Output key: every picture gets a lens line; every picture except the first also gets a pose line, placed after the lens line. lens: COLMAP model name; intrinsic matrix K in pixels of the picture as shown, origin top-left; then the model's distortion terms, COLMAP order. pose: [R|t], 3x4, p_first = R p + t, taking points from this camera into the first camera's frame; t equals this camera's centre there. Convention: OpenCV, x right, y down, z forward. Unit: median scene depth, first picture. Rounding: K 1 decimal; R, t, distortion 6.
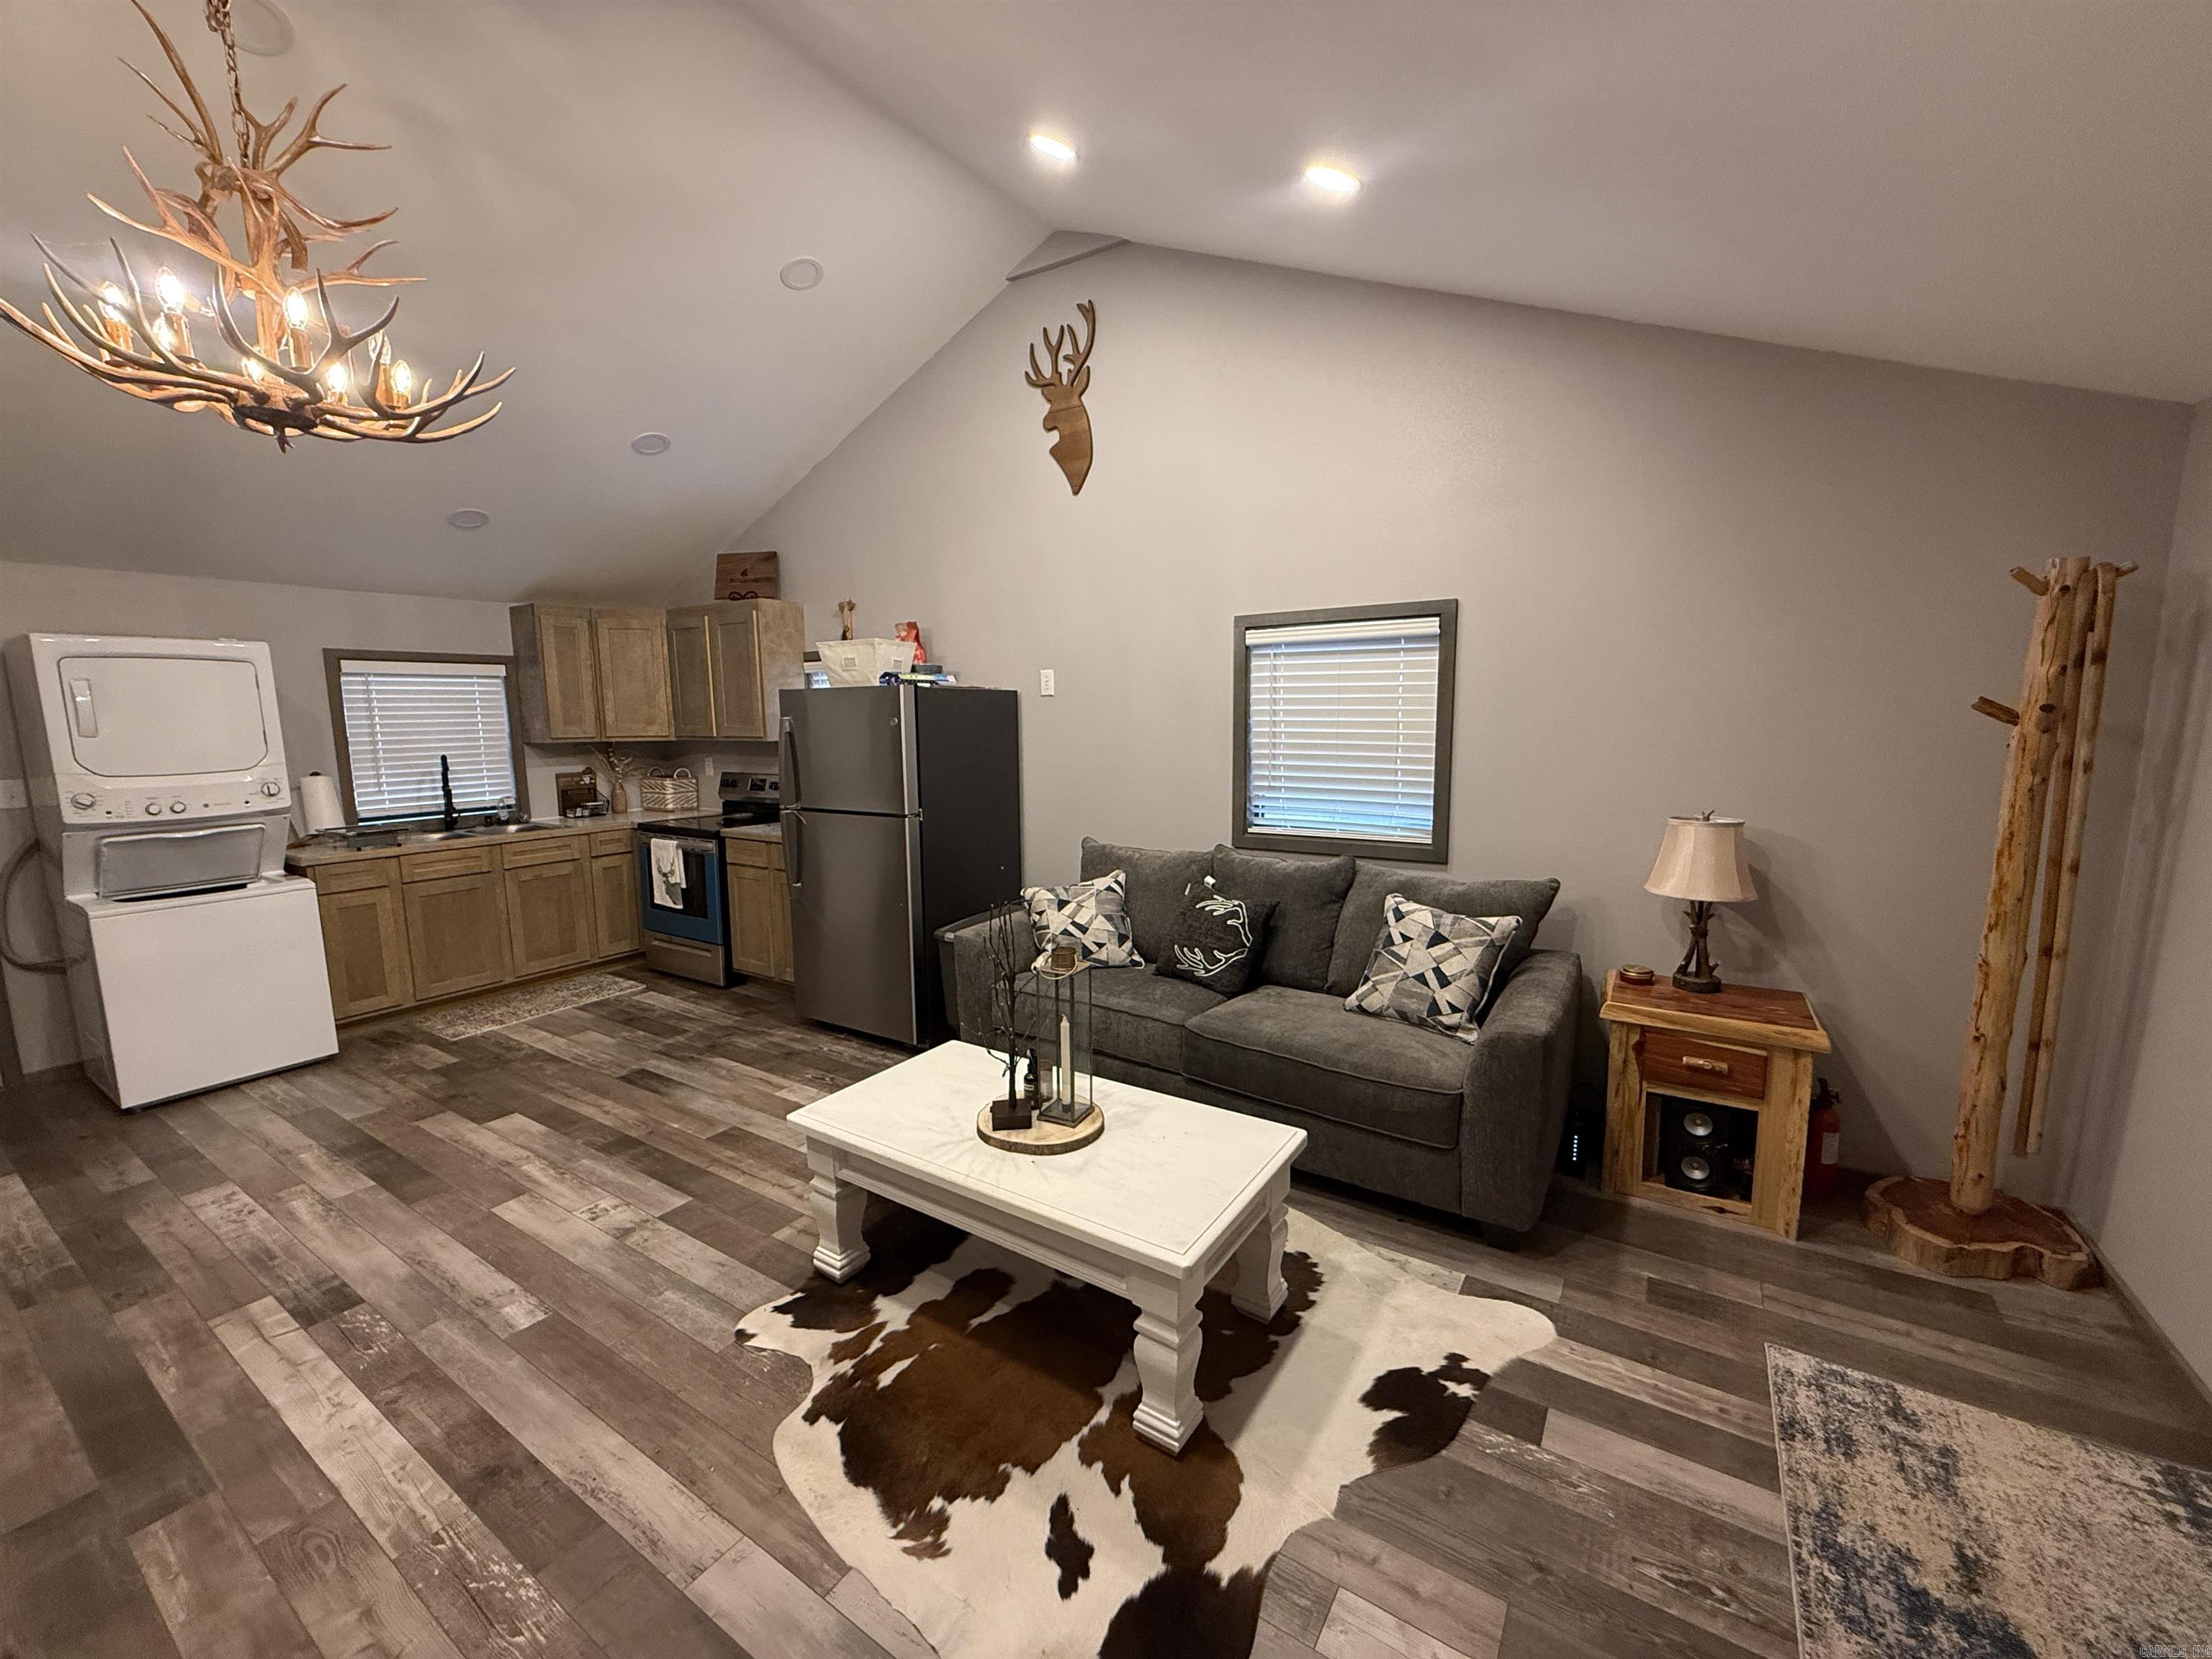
lens RADIAL K [[882.9, 0, 1106.0], [0, 882.9, 829.5], [0, 0, 1]] dist [-0.001252, -0.000581]
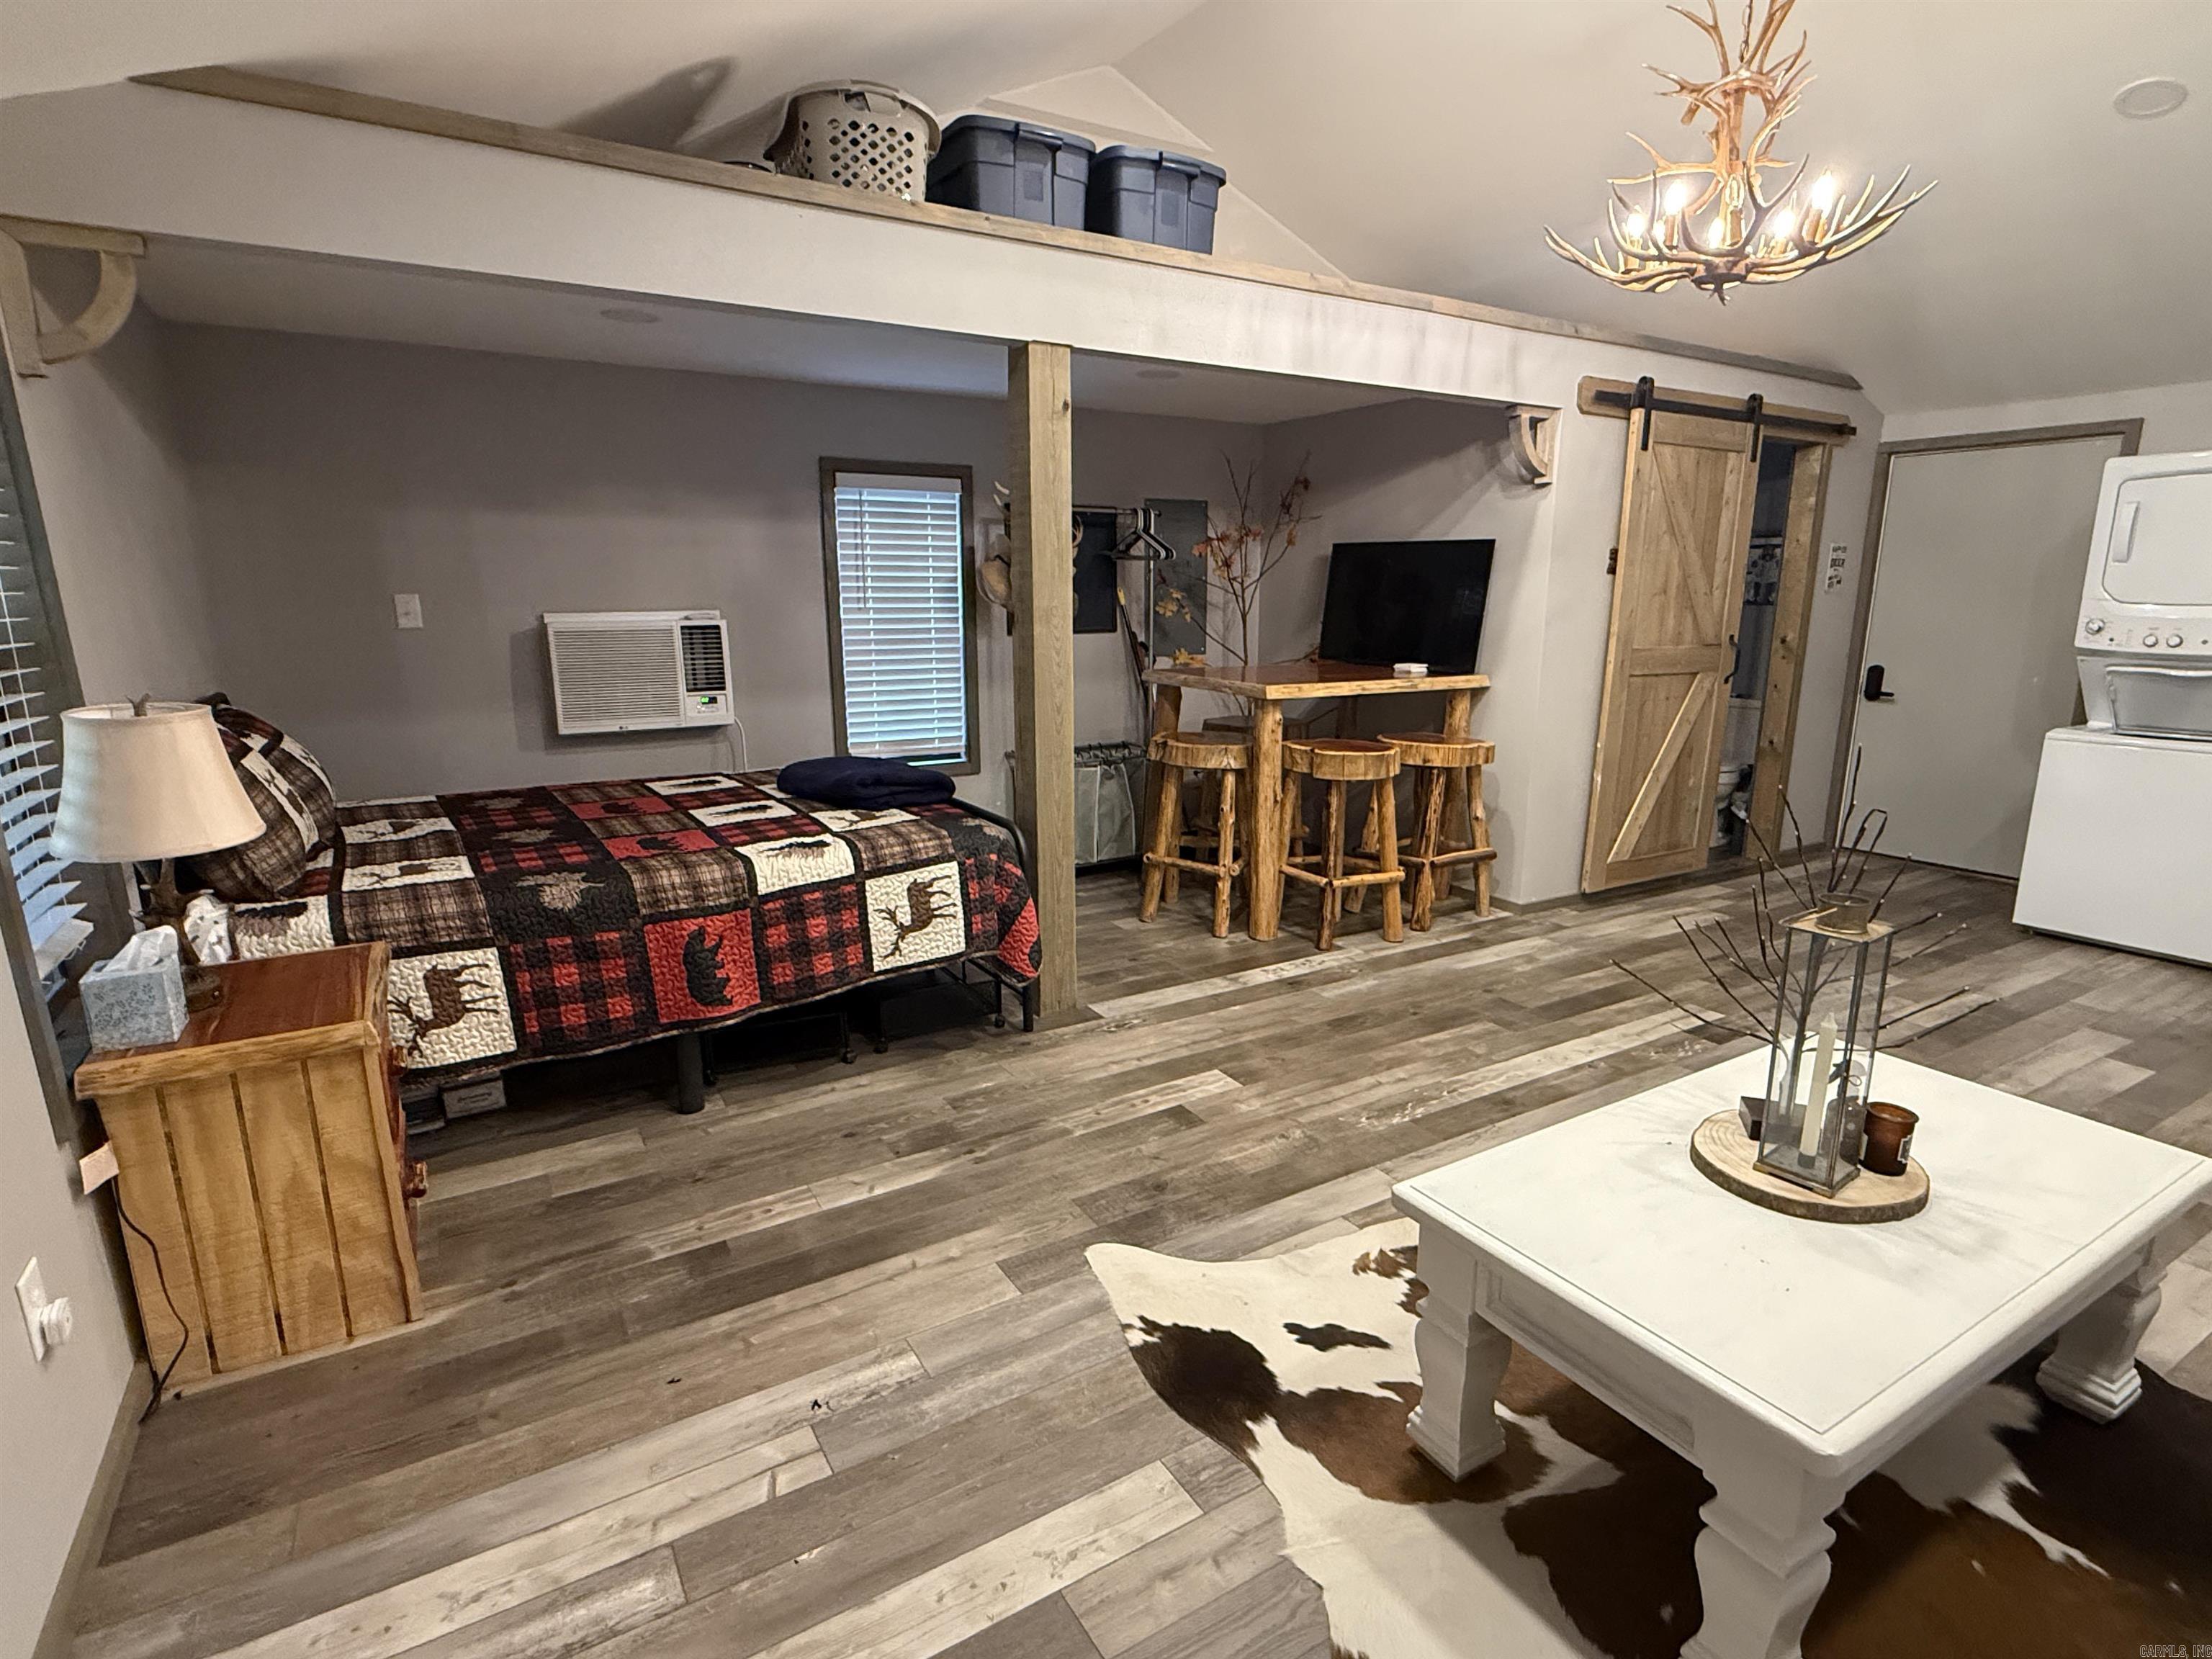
lens RADIAL K [[1108.9, 0, 1106.0], [0, 1108.9, 829.5], [0, 0, 1]] dist [0.000453, 0.000005]
pose [[-0.427547, 0.208656, -0.879583, 0.953740], [-0.116058, 0.952276, 0.282314, -0.070729], [0.896512, 0.222786, -0.382926, 0.996812]]
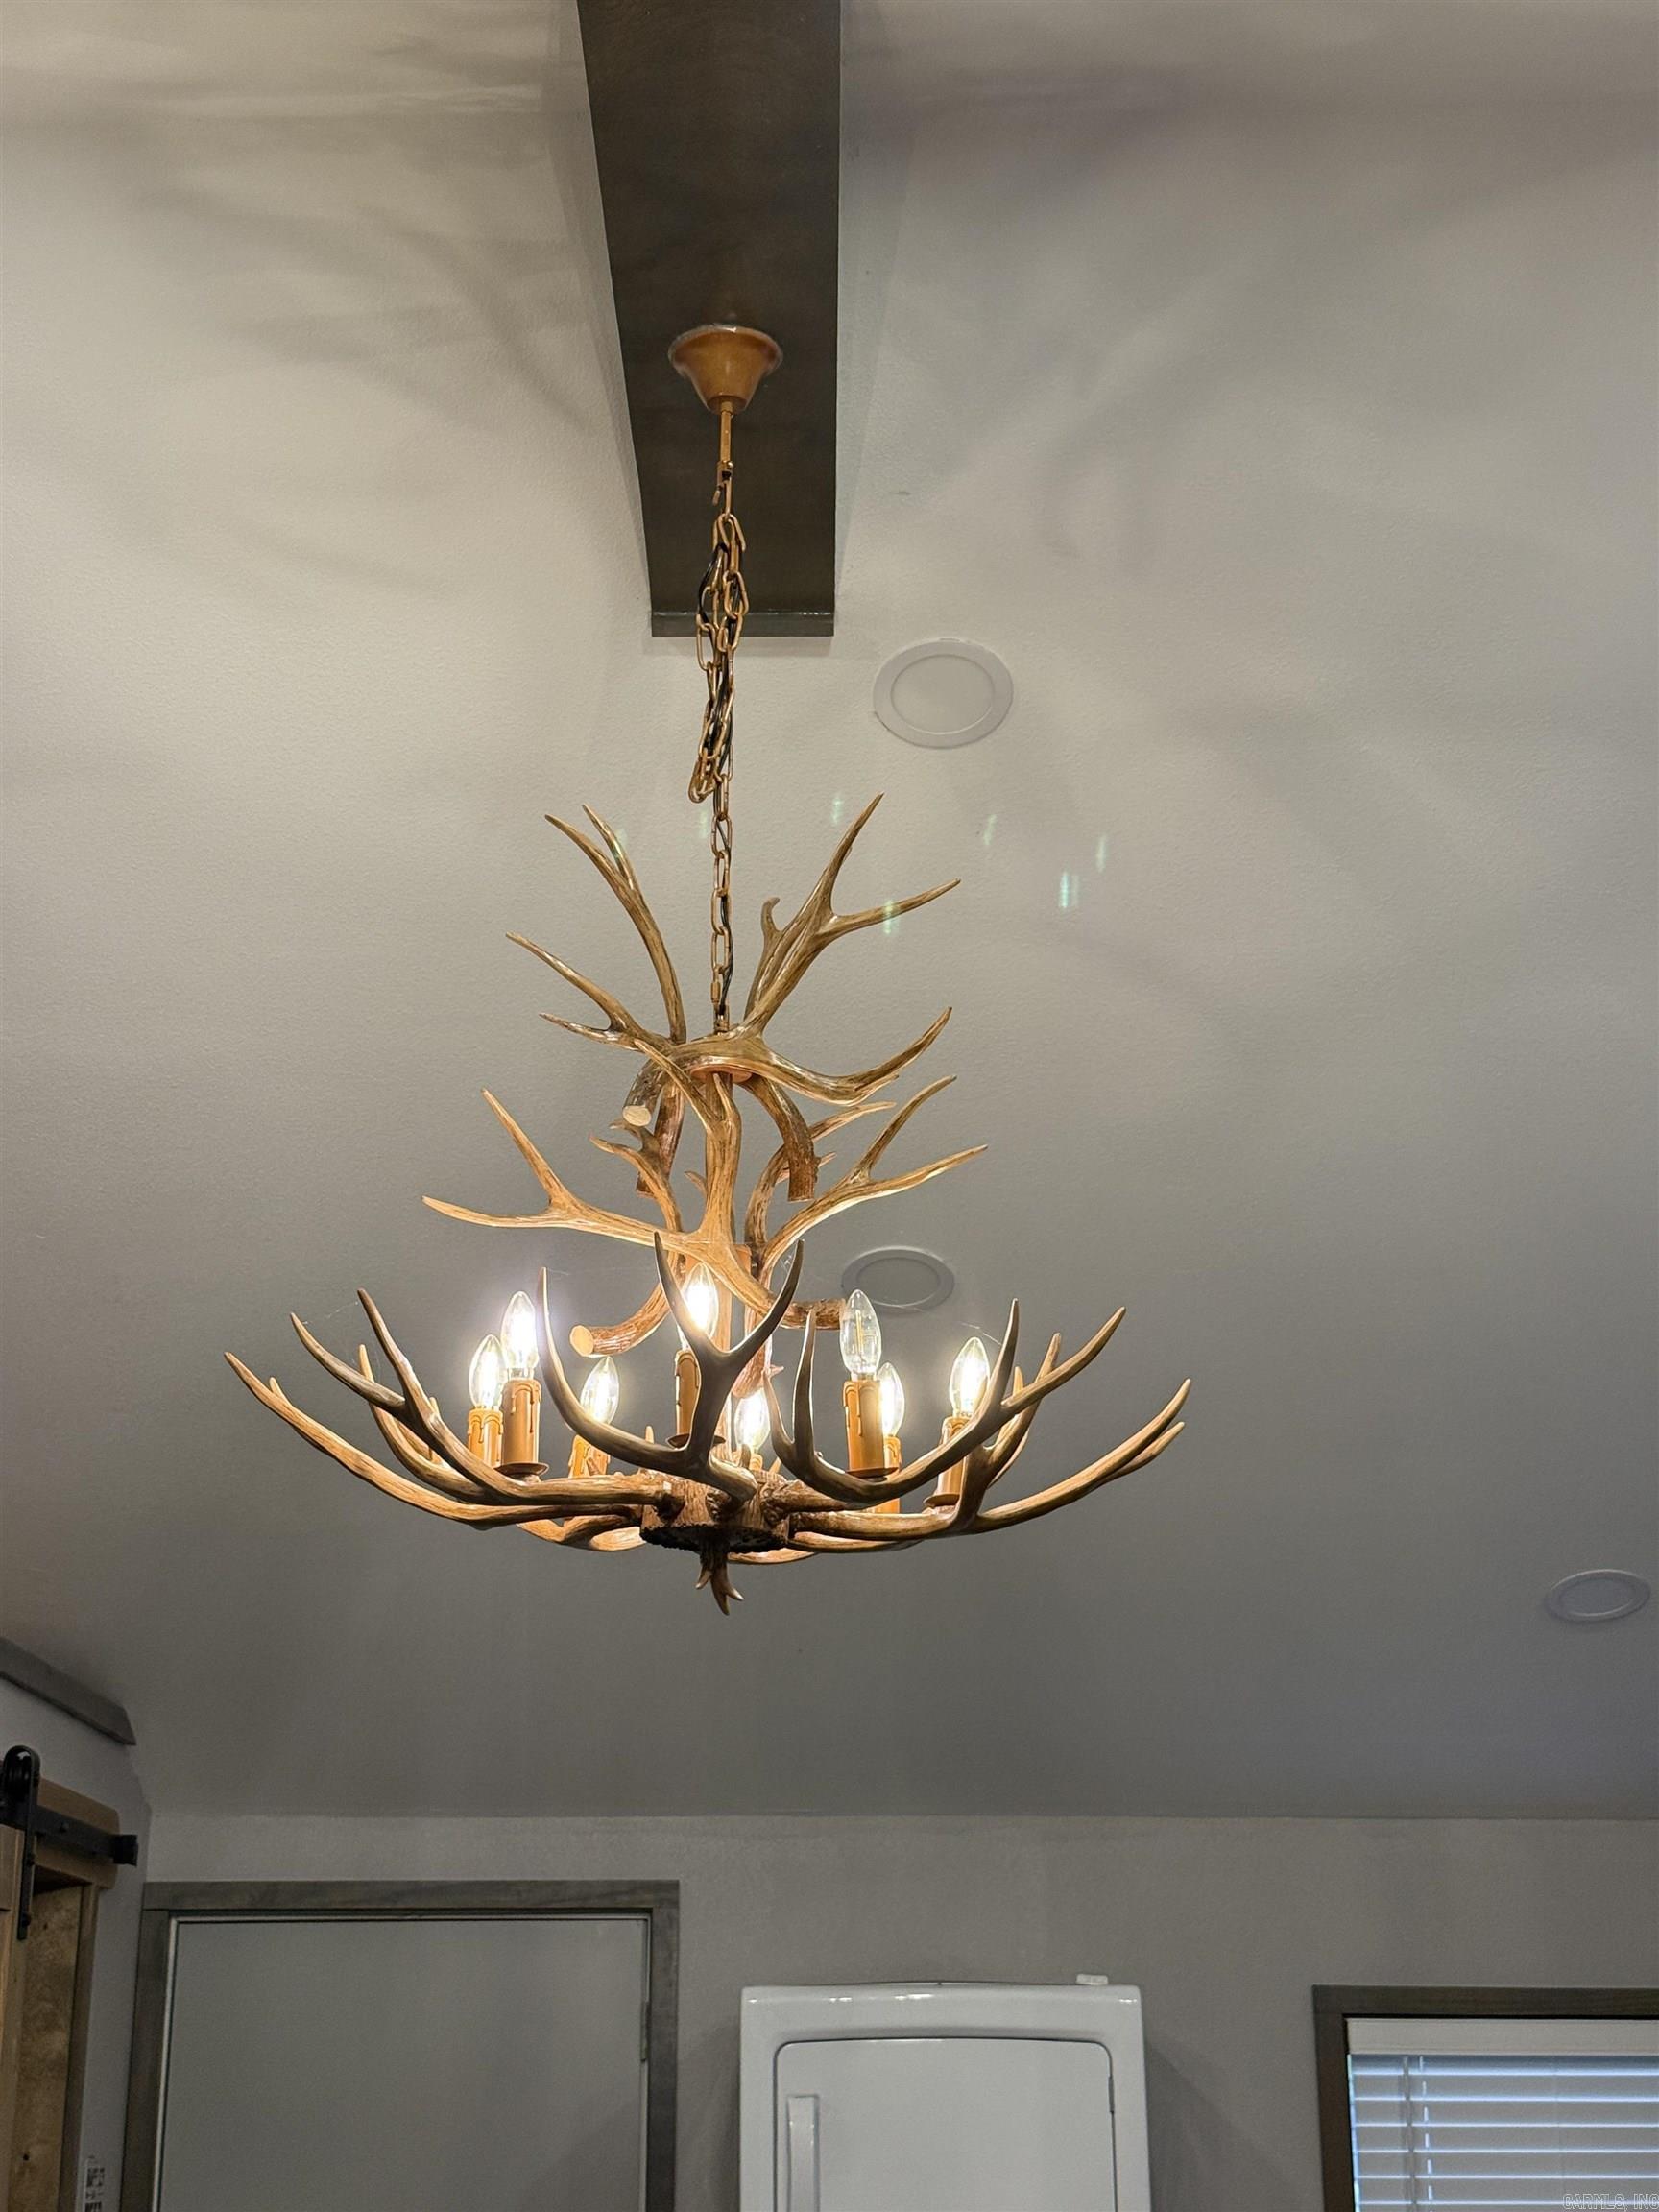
lens RADIAL K [[3223.1, 0, 829.5], [0, 3223.1, 1106.0], [0, 0, 1]] dist [0.039680, 0.073388]
pose [[0.540052, -0.239056, -0.806967, 0.415012], [-0.119025, 0.927483, -0.354414, -0.111611], [0.833173, 0.287451, 0.472435, 0.242079]]
